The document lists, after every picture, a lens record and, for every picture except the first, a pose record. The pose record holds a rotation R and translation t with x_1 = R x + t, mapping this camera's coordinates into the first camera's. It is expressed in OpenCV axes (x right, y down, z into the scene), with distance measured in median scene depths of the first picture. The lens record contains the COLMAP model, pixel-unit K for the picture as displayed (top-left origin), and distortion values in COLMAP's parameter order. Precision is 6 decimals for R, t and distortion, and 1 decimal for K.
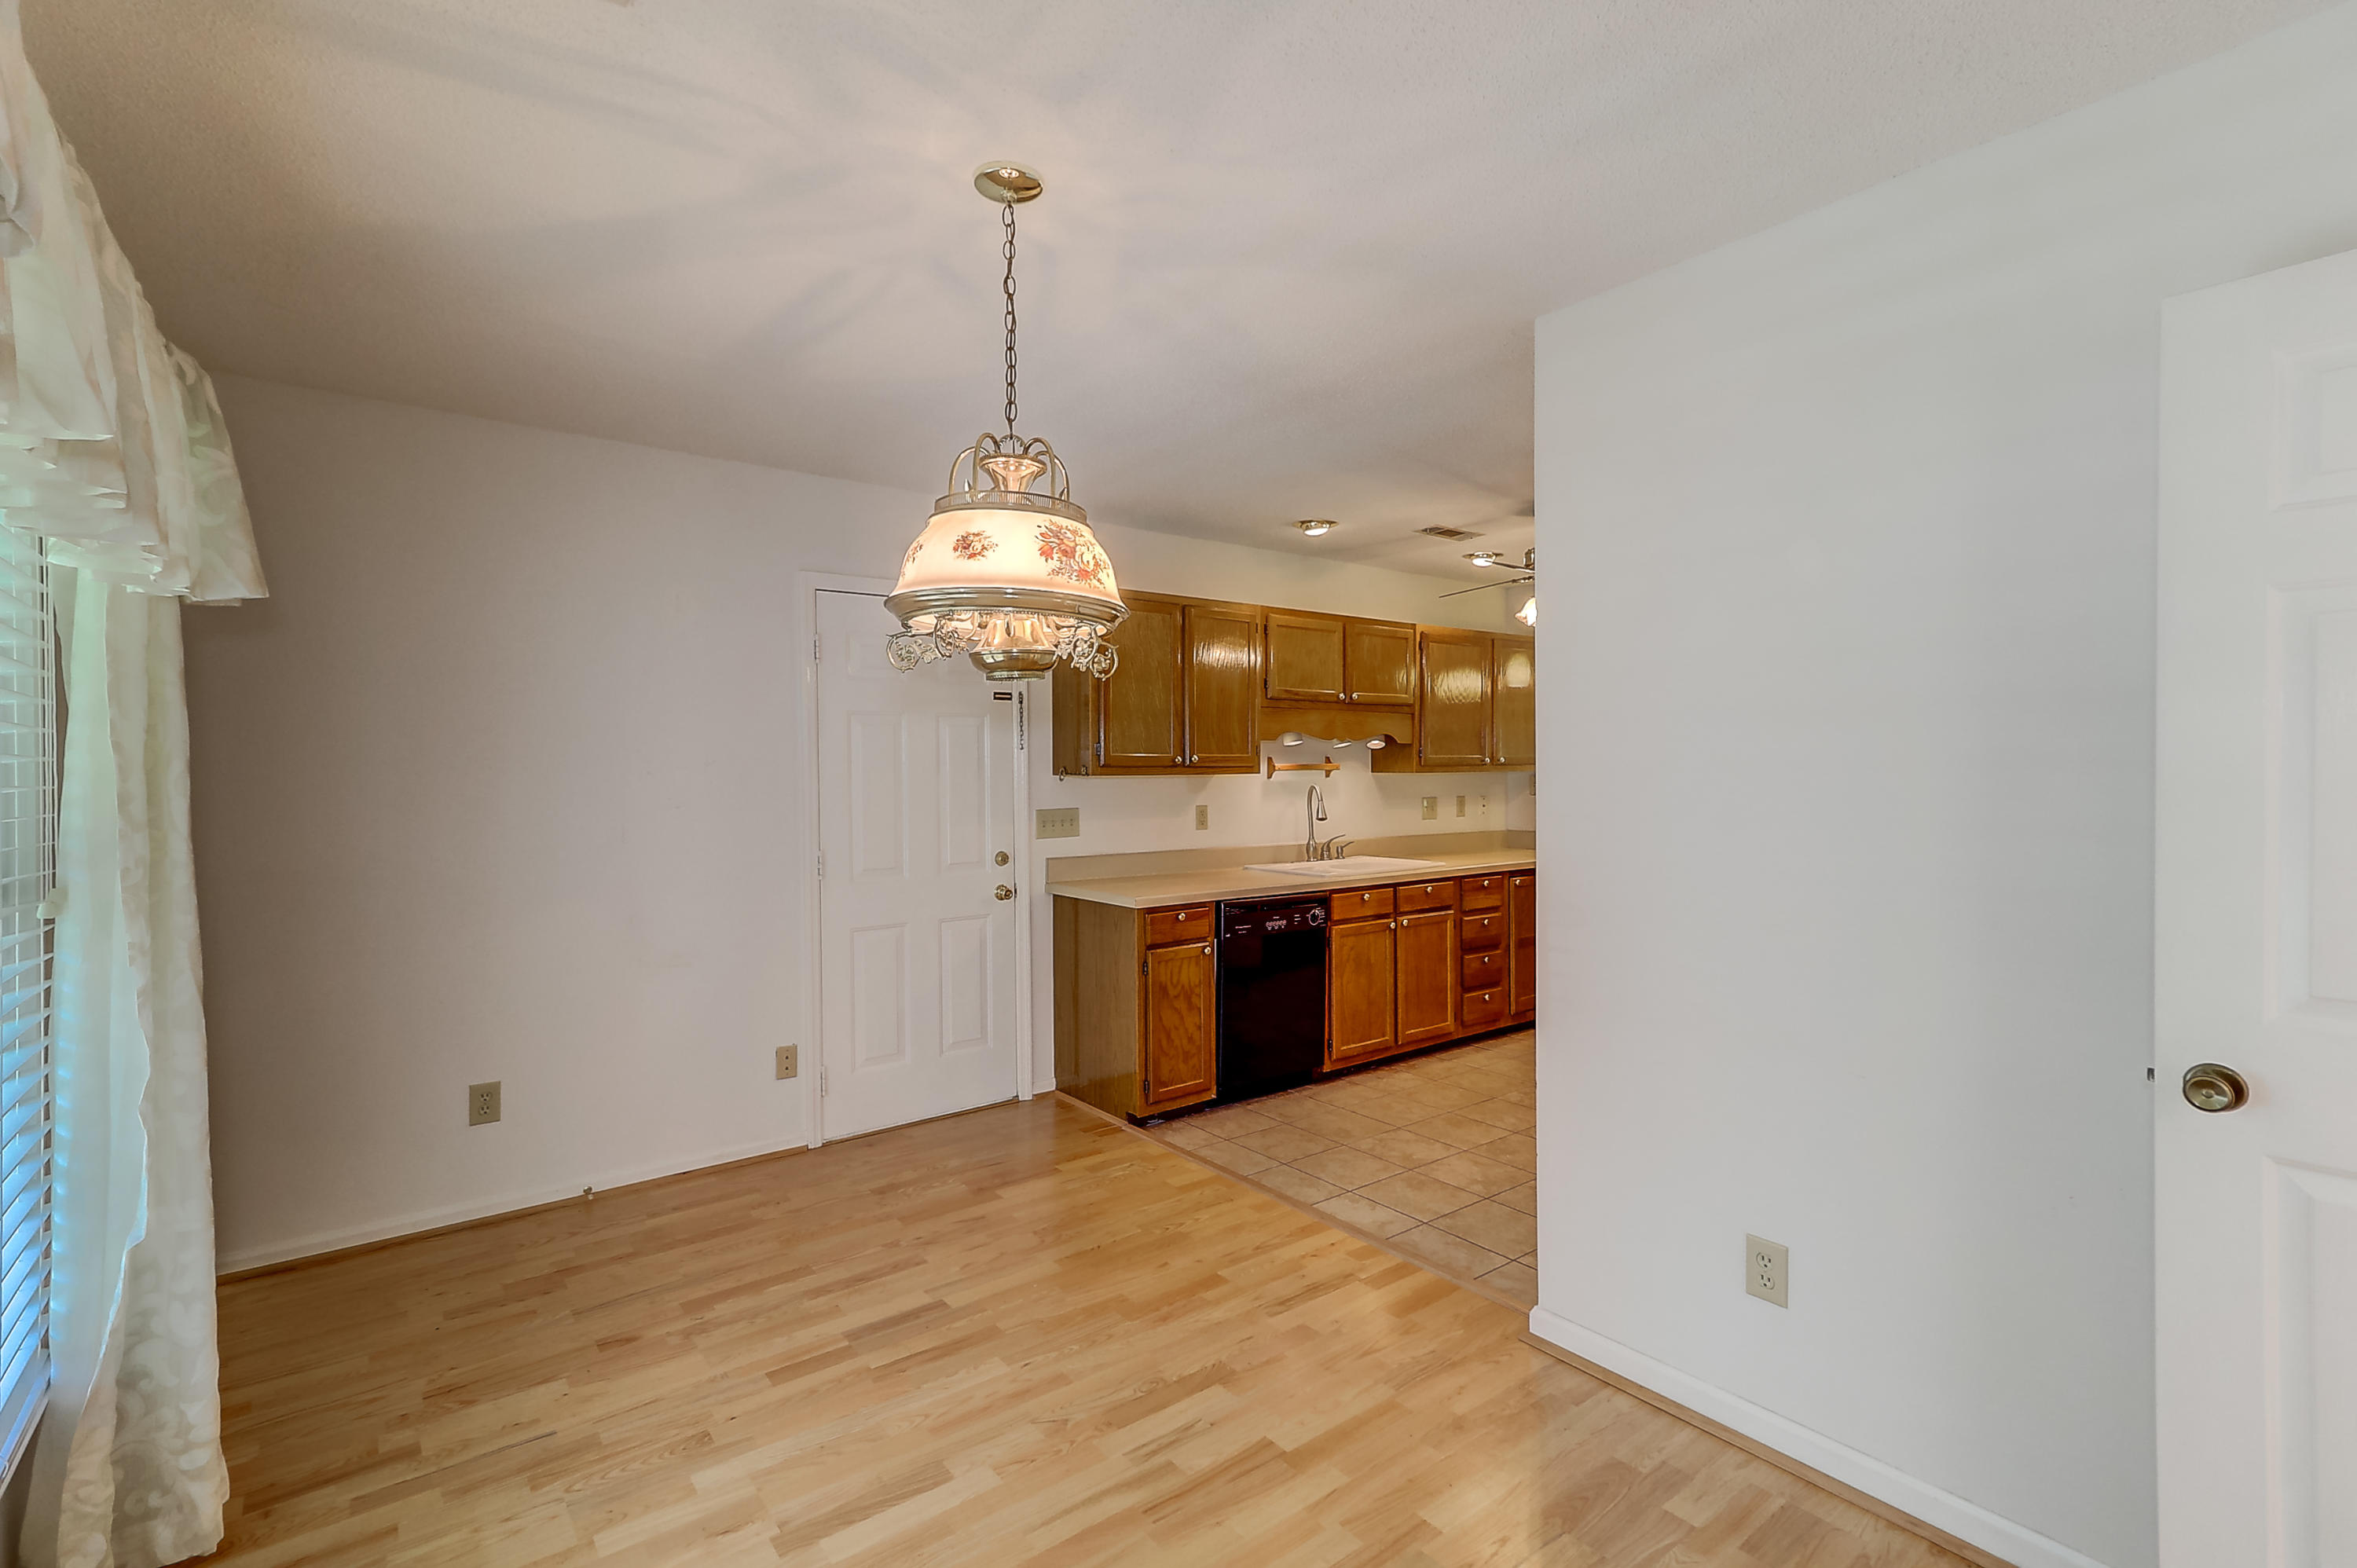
lens RADIAL K [[1075.4, 0, 1152.6], [0, 1075.4, 777.4], [0, 0, 1]] dist [0.022136, 0.000751]
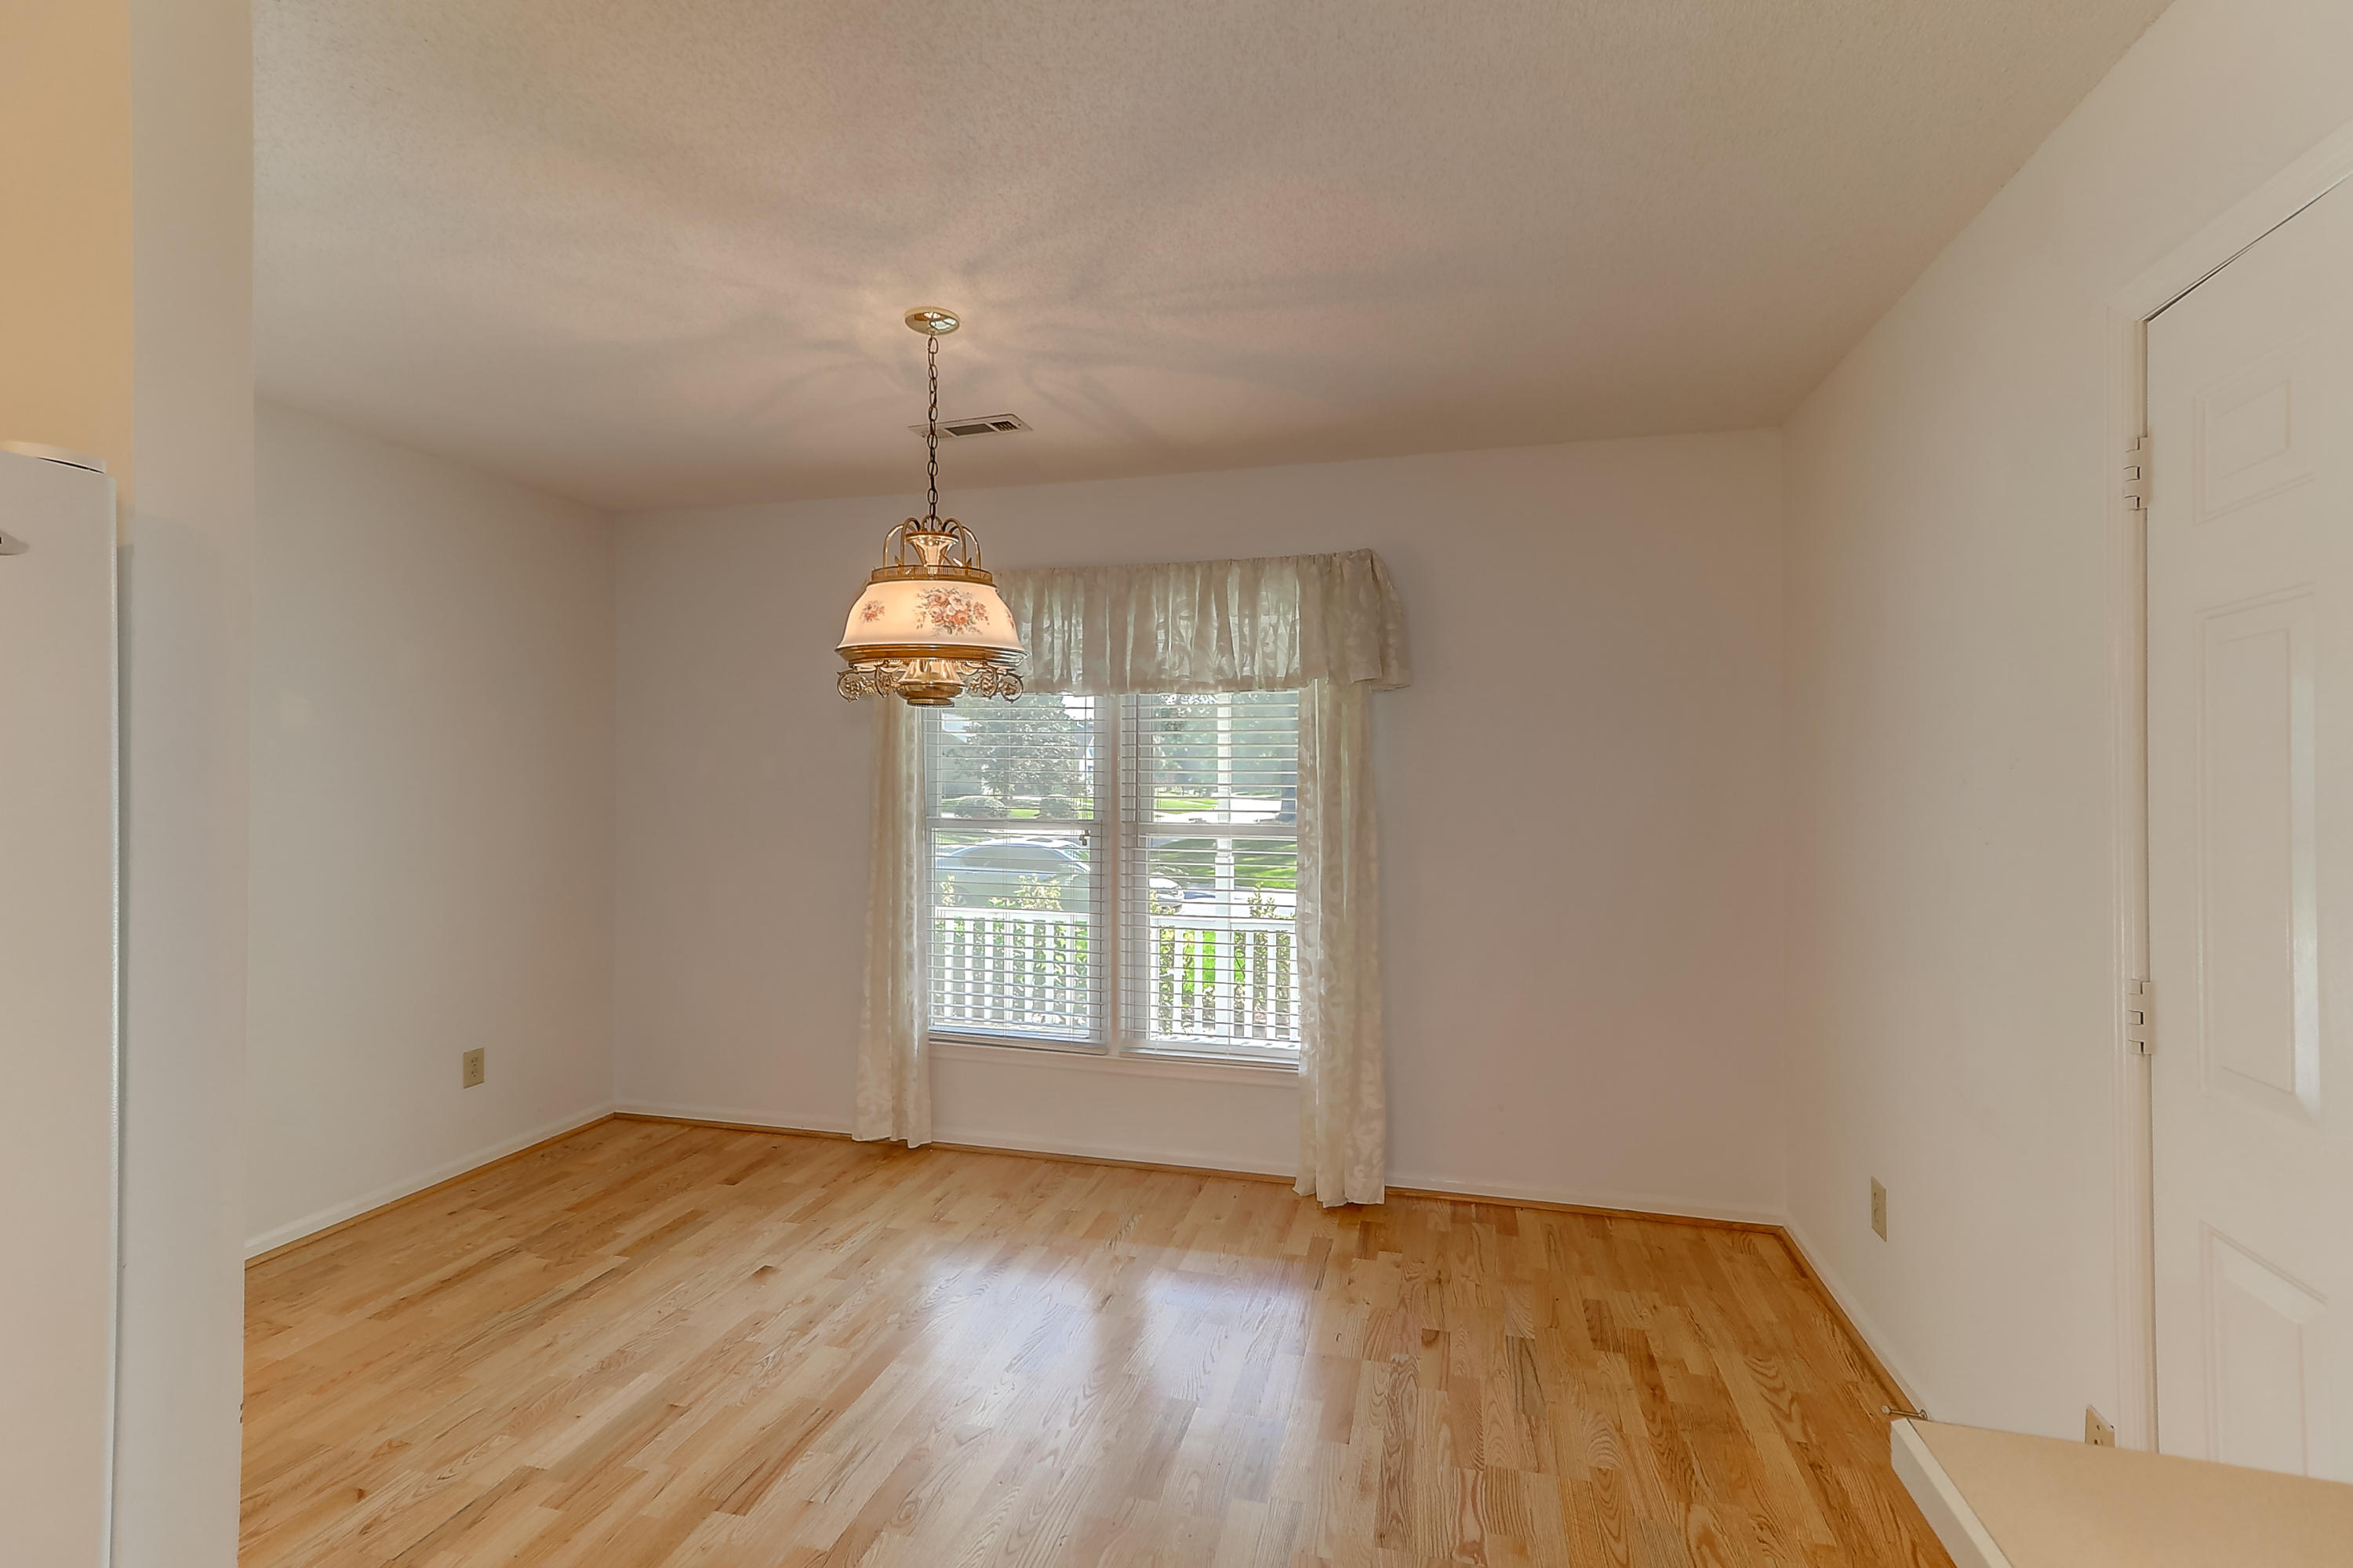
lens RADIAL K [[1073.7, 0, 1163.0], [0, 1073.7, 770.8], [0, 0, 1]] dist [0.022136, 0.000751]
pose [[-0.787311, -0.005075, -0.616535, 0.188184], [-0.004883, 0.999986, -0.001996, -0.004723], [0.616536, 0.001439, -0.787325, 0.927731]]
